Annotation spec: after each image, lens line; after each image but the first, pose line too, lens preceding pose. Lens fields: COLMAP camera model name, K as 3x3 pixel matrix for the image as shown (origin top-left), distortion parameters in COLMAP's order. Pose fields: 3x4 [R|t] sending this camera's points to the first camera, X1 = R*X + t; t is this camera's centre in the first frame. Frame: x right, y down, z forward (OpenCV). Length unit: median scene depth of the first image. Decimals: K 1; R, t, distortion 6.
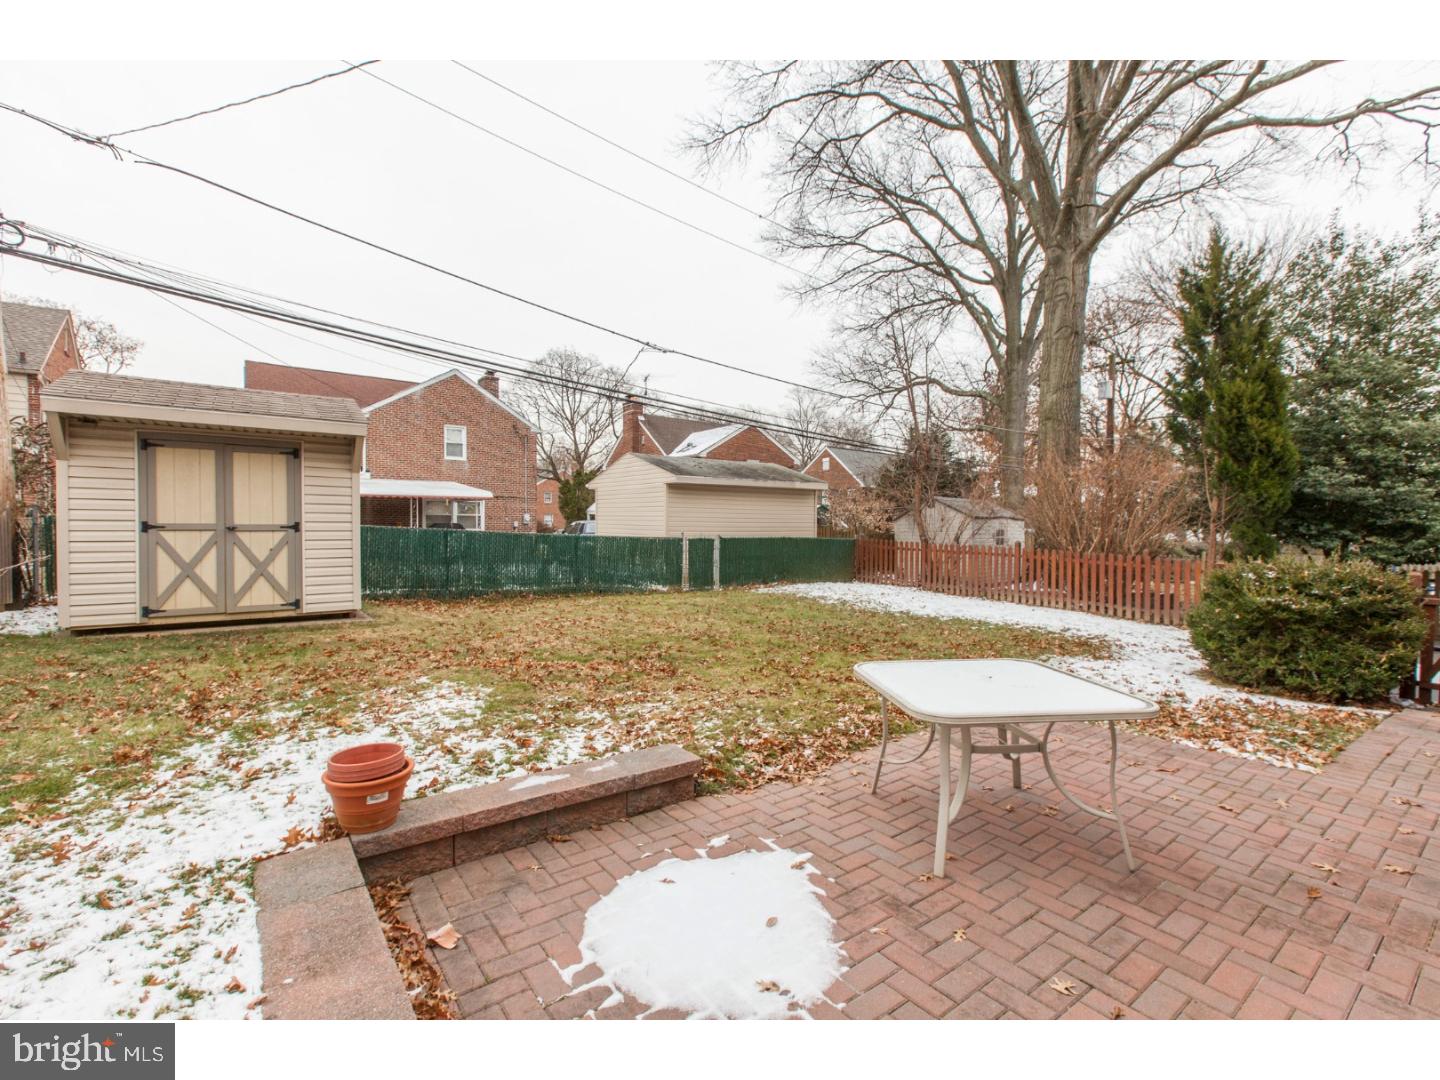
lens RADIAL K [[651.3, 0, 713.2], [0, 651.3, 533.5], [0, 0, 1]] dist [-0.000387, 0.000443]
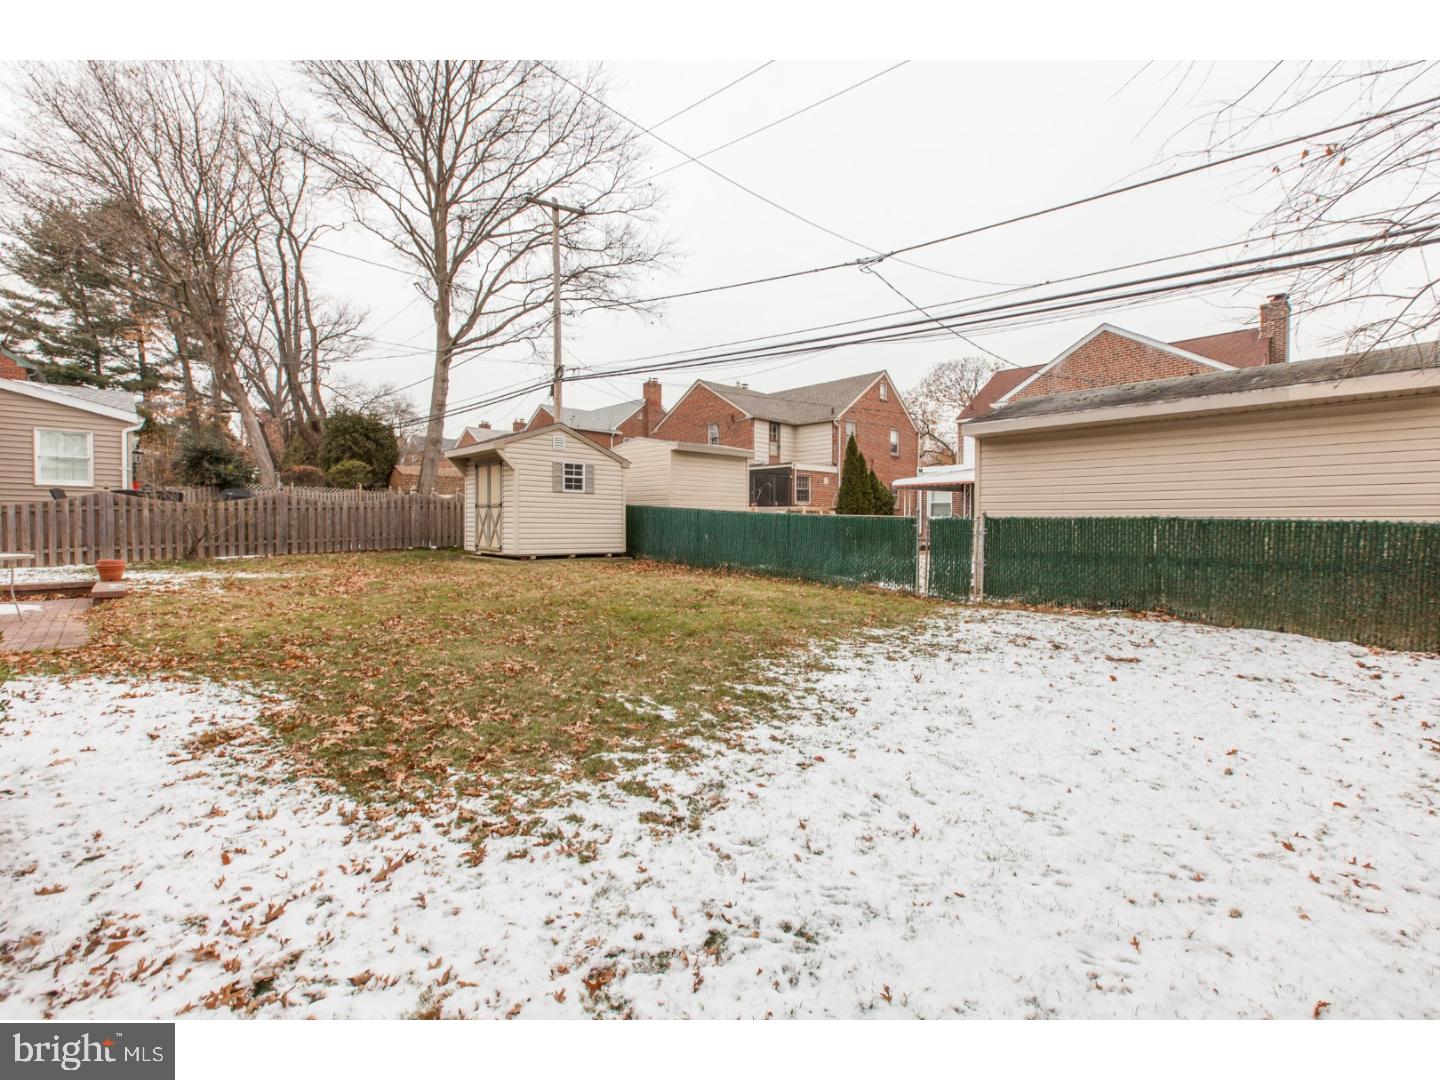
lens RADIAL K [[651.3, 0, 713.2], [0, 651.3, 533.5], [0, 0, 1]] dist [-0.000387, 0.000443]
pose [[0.109281, 0.006476, -0.993990, 0.812781], [-0.020667, 0.999777, 0.004242, 0.033233], [0.993796, 0.020079, 0.109391, 0.957278]]
